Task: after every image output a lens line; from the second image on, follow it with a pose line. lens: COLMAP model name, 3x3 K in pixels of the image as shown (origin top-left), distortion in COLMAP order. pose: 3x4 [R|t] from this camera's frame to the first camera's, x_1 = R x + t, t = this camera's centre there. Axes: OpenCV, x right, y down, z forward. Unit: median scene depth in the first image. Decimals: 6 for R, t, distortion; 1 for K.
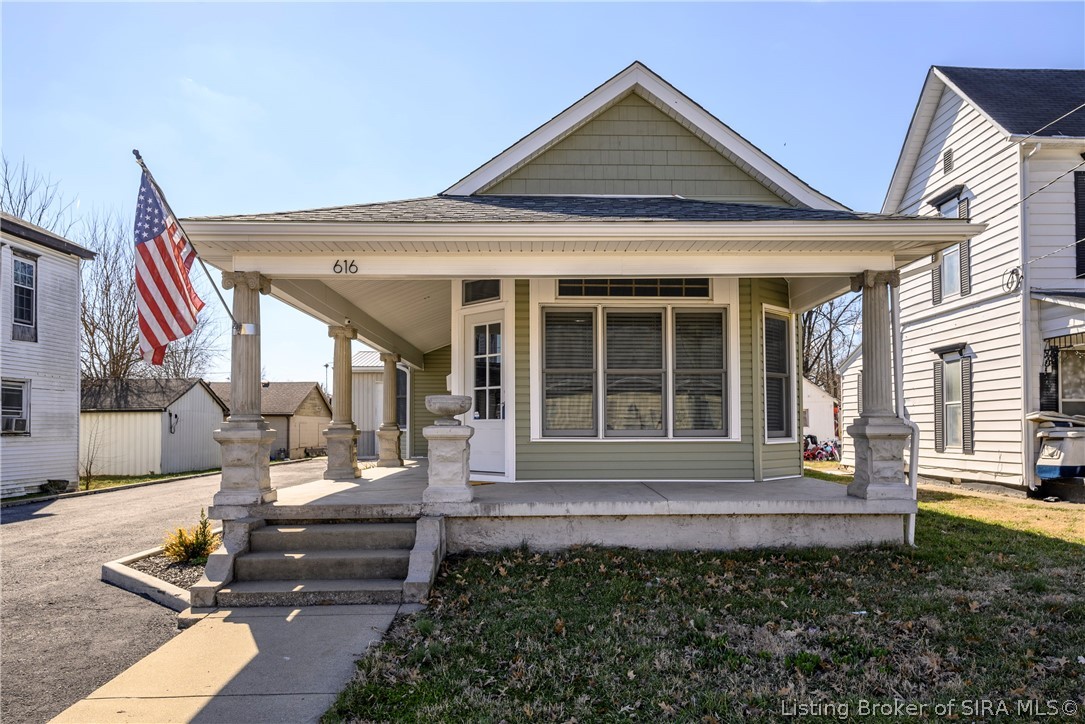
lens RADIAL K [[752.3, 0, 563.4], [0, 752.3, 406.3], [0, 0, 1]] dist [-0.005167, 0.001368]
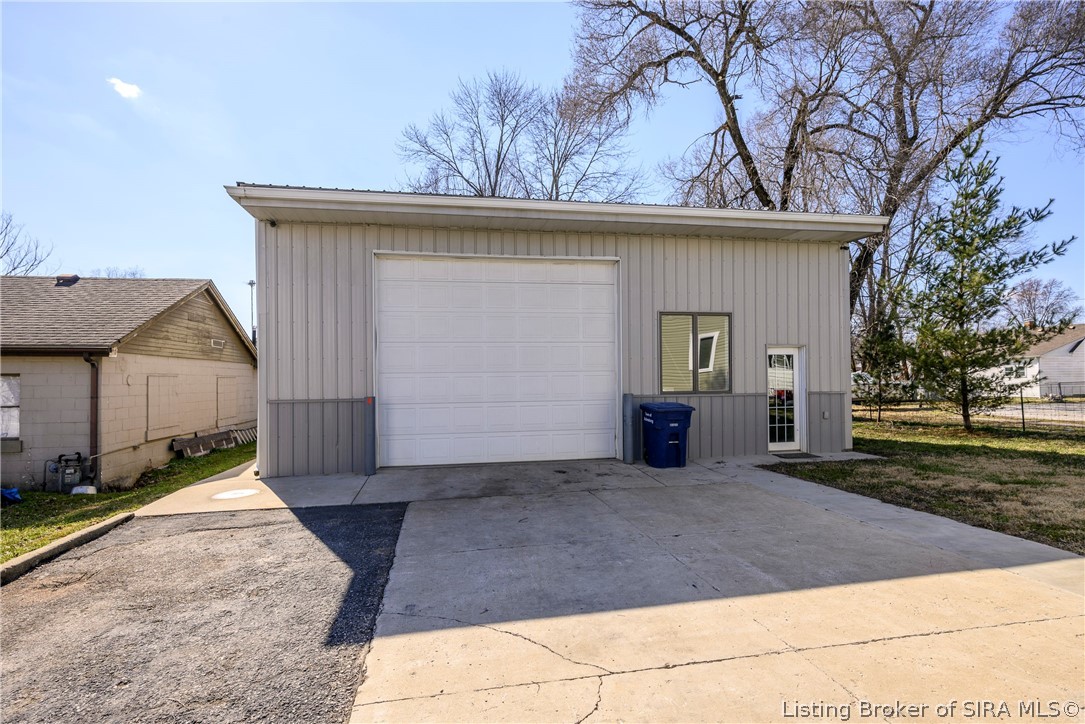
lens RADIAL K [[543.8, 0, 550.6], [0, 543.8, 366.5], [0, 0, 1]] dist [-0.002013, -0.000918]
pose [[0.984938, -0.001742, 0.172896, -0.833116], [0.001032, 0.999991, 0.004194, 0.069559], [-0.172902, -0.003952, 0.984931, 2.906474]]
